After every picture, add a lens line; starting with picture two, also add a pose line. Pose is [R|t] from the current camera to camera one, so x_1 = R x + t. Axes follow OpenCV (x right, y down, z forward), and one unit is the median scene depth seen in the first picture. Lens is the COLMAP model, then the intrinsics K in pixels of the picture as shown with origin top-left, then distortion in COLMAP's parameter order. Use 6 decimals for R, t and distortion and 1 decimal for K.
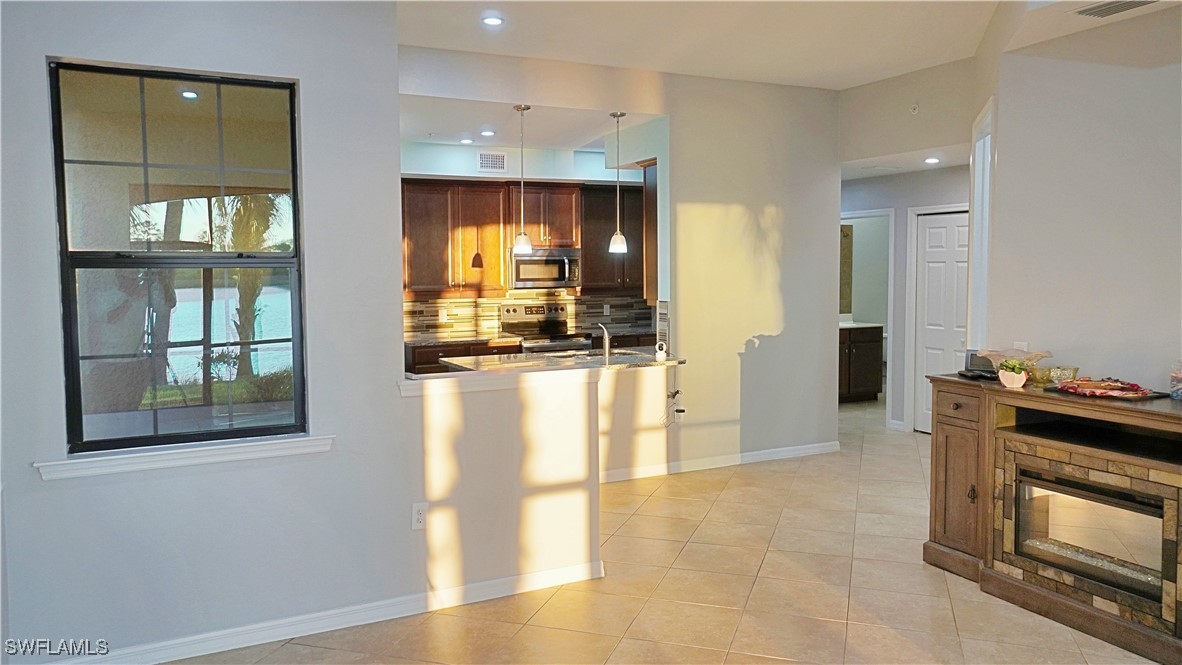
lens RADIAL K [[865.3, 0, 587.9], [0, 865.3, 335.6], [0, 0, 1]] dist [0.028137, 0.007577]
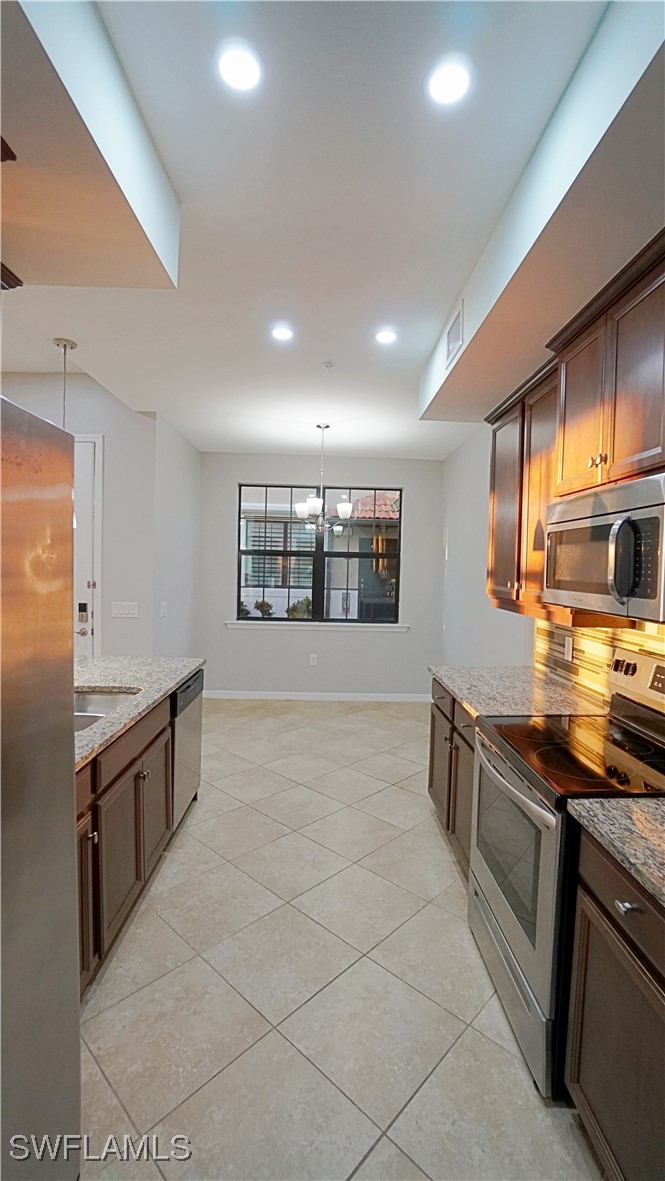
lens RADIAL K [[518.5, 0, 345.6], [0, 518.5, 588.5], [0, 0, 1]] dist [-0.053340, 0.016294]
pose [[-0.414625, 0.038037, -0.909197, 0.228153], [-0.094616, 0.991909, 0.084645, -0.096299], [0.905060, 0.121120, -0.407671, 1.331550]]
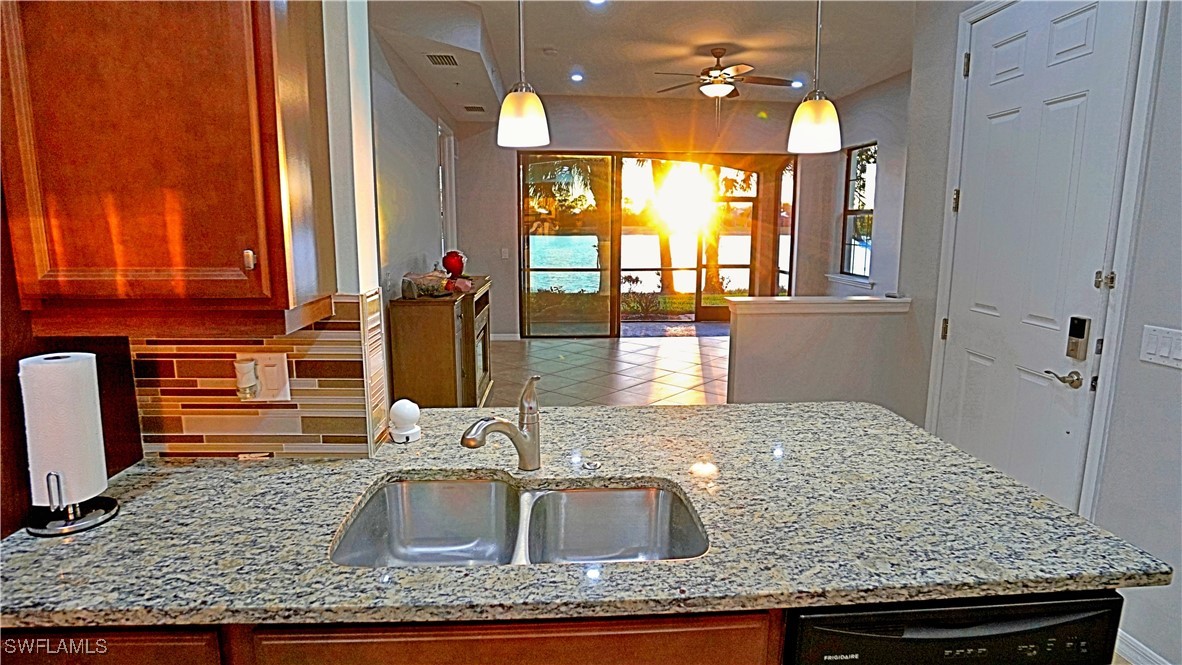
lens RADIAL K [[615.7, 0, 596.9], [0, 615.7, 325.4], [0, 0, 1]] dist [-0.039704, 0.001491]
pose [[-0.926146, -0.057428, 0.372768, -0.082825], [0.033838, 0.971703, 0.233770, -0.080423], [-0.375645, 0.229119, -0.897995, 1.197471]]
